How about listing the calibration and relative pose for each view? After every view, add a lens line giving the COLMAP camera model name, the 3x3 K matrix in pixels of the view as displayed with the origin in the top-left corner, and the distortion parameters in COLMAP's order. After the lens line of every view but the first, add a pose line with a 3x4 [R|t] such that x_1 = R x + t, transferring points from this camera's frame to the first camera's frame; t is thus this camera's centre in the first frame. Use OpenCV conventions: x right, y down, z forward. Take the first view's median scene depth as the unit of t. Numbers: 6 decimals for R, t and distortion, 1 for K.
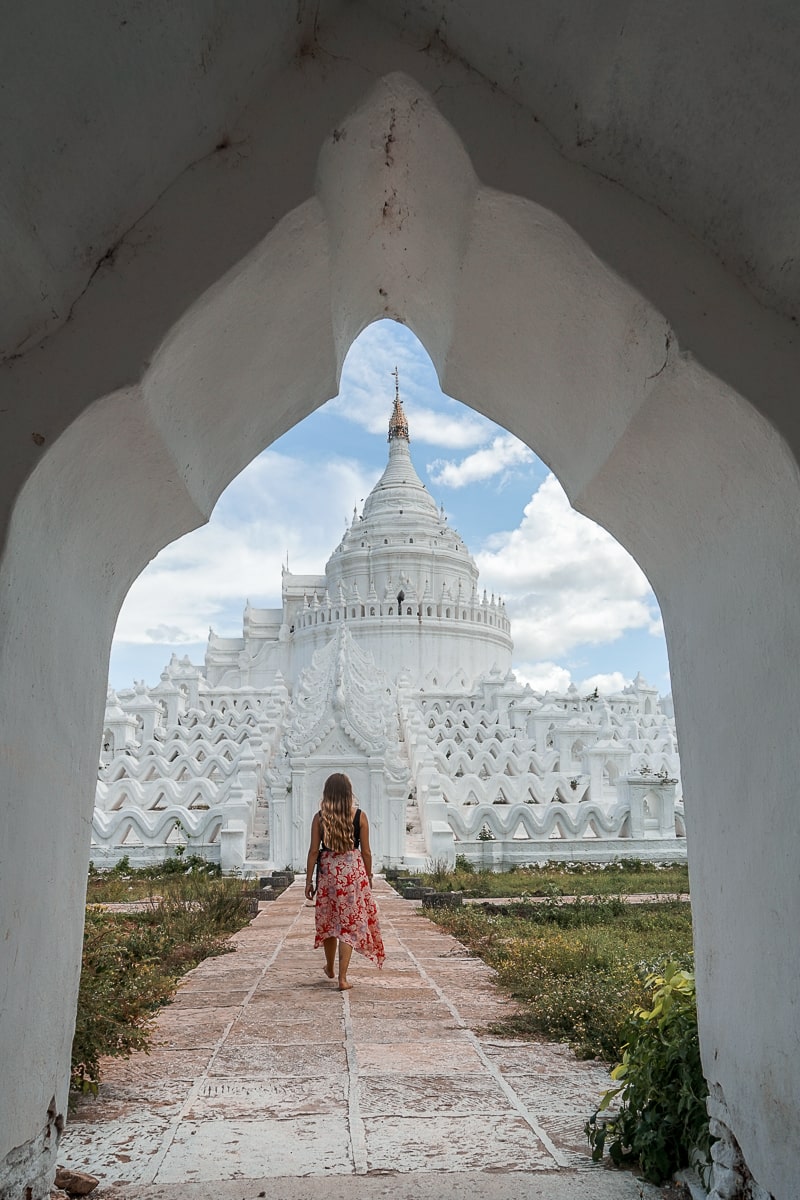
lens RADIAL K [[817.1, 0, 400.0], [0, 817.1, 600.0], [0, 0, 1]] dist [-0.009410, 0.001476]
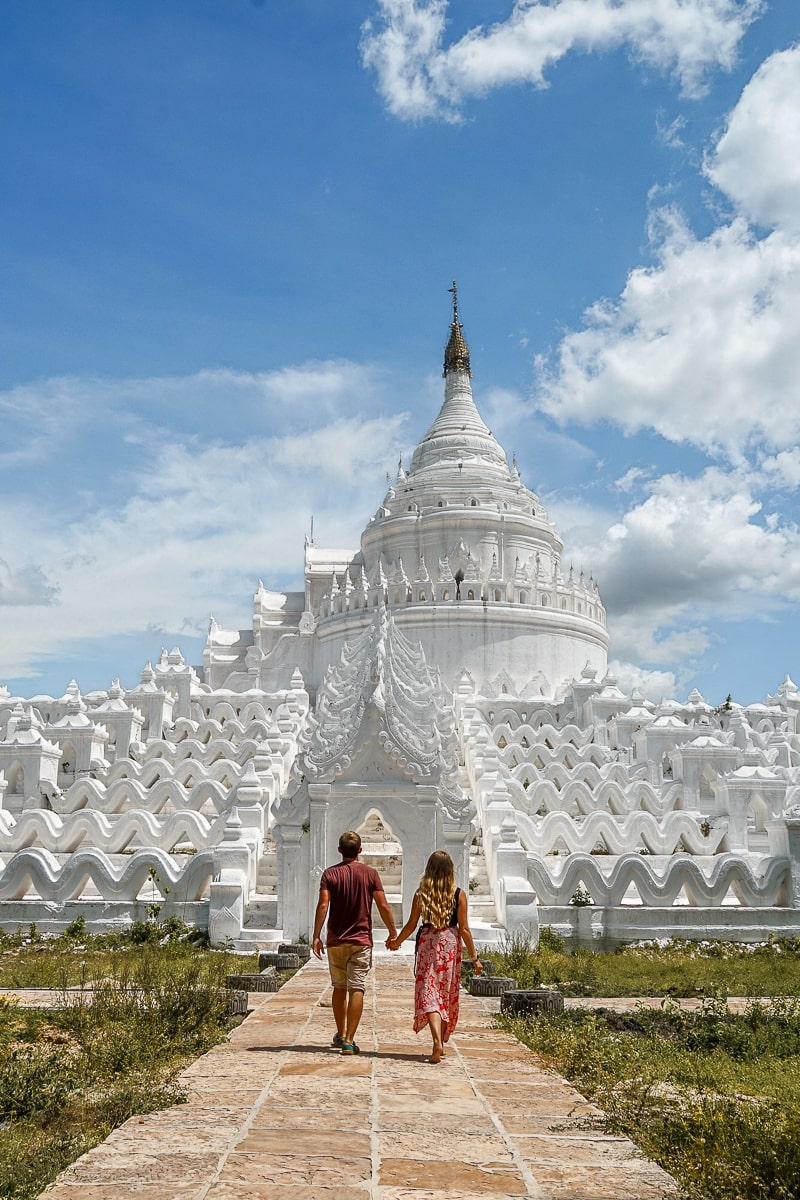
lens RADIAL K [[860.6, 0, 400.0], [0, 860.6, 600.0], [0, 0, 1]] dist [-0.004283, 0.002334]
pose [[0.998583, 0.004613, -0.053017, -0.013387], [-0.007051, 0.998922, -0.045885, 0.063417], [0.052748, 0.046194, 0.997539, 0.231427]]
